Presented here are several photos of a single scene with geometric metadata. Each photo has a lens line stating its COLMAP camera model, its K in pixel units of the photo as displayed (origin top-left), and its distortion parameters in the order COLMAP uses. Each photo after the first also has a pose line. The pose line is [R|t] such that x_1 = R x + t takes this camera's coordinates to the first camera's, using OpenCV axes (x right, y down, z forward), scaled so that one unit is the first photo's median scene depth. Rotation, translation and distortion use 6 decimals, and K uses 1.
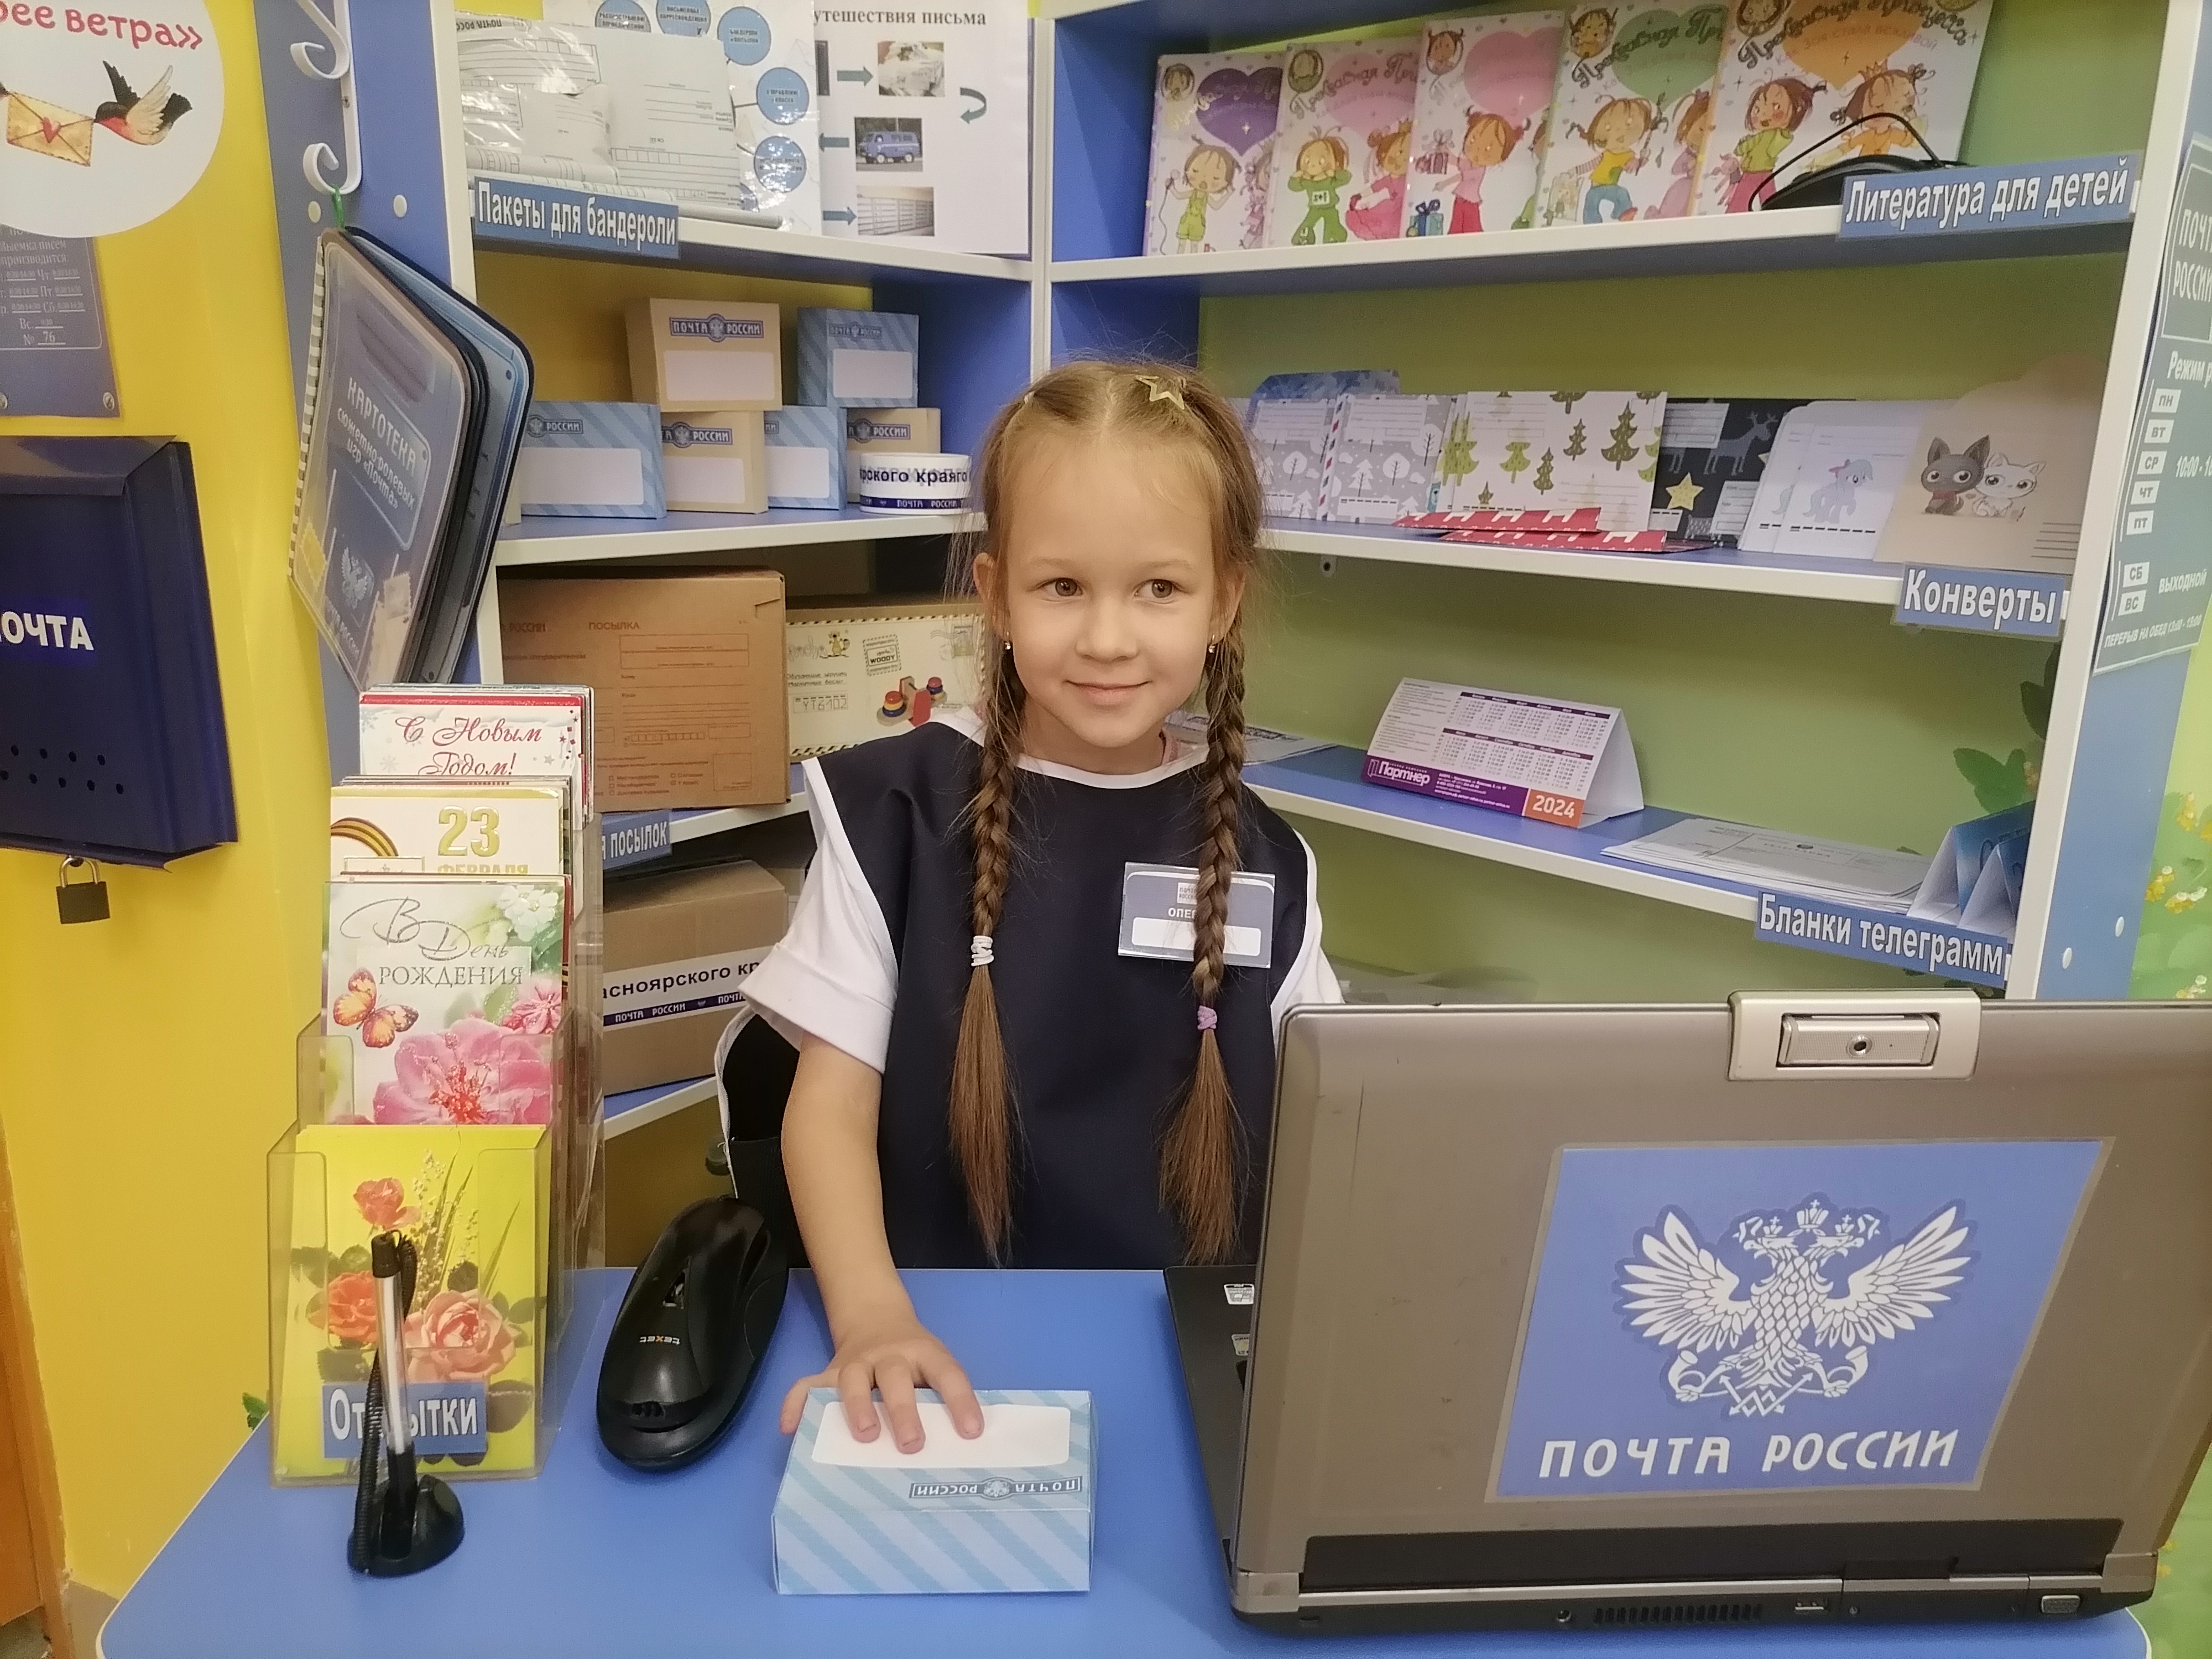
lens RADIAL K [[1671.3, 0, 1099.3], [0, 1671.3, 819.7], [0, 0, 1]] dist [0.003575, -0.001281]
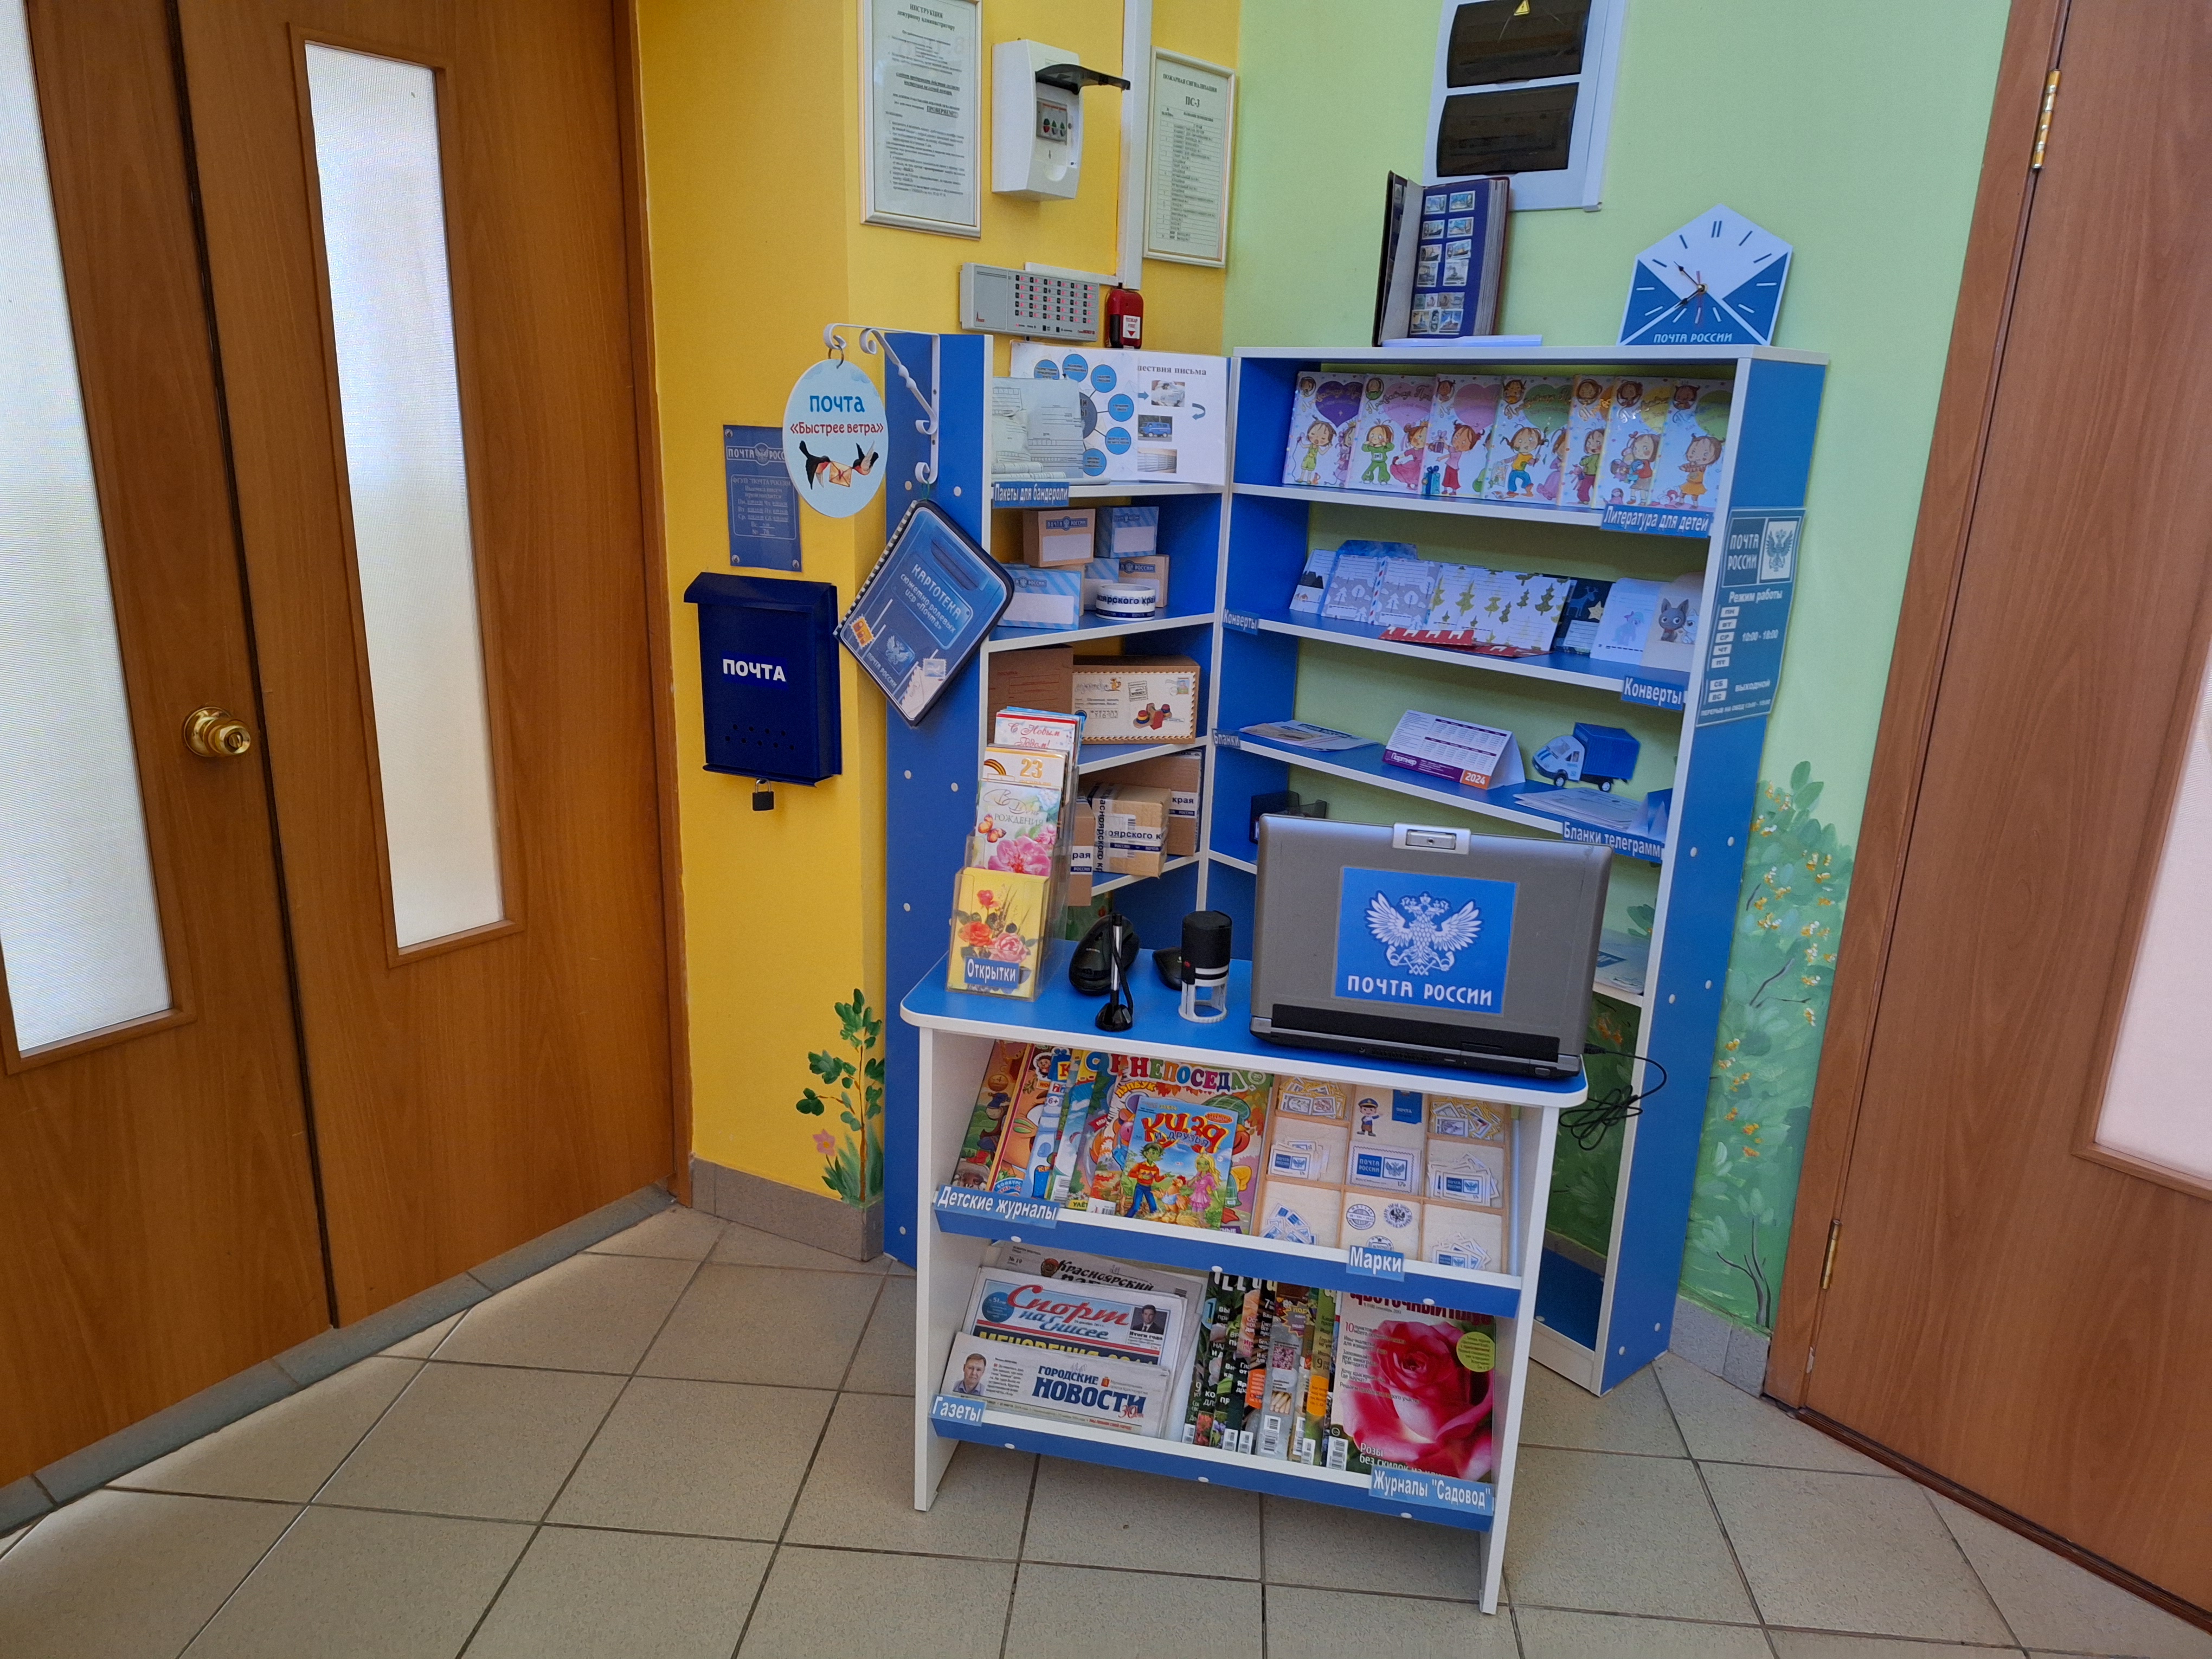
lens RADIAL K [[1477.3, 0, 1117.8], [0, 1477.3, 848.0], [0, 0, 1]] dist [0.000358, 0.000234]
pose [[0.997636, 0.037487, -0.057593, -0.054573], [-0.036022, 0.999006, 0.026267, 0.041968], [0.058521, -0.024130, 0.997995, -0.777215]]
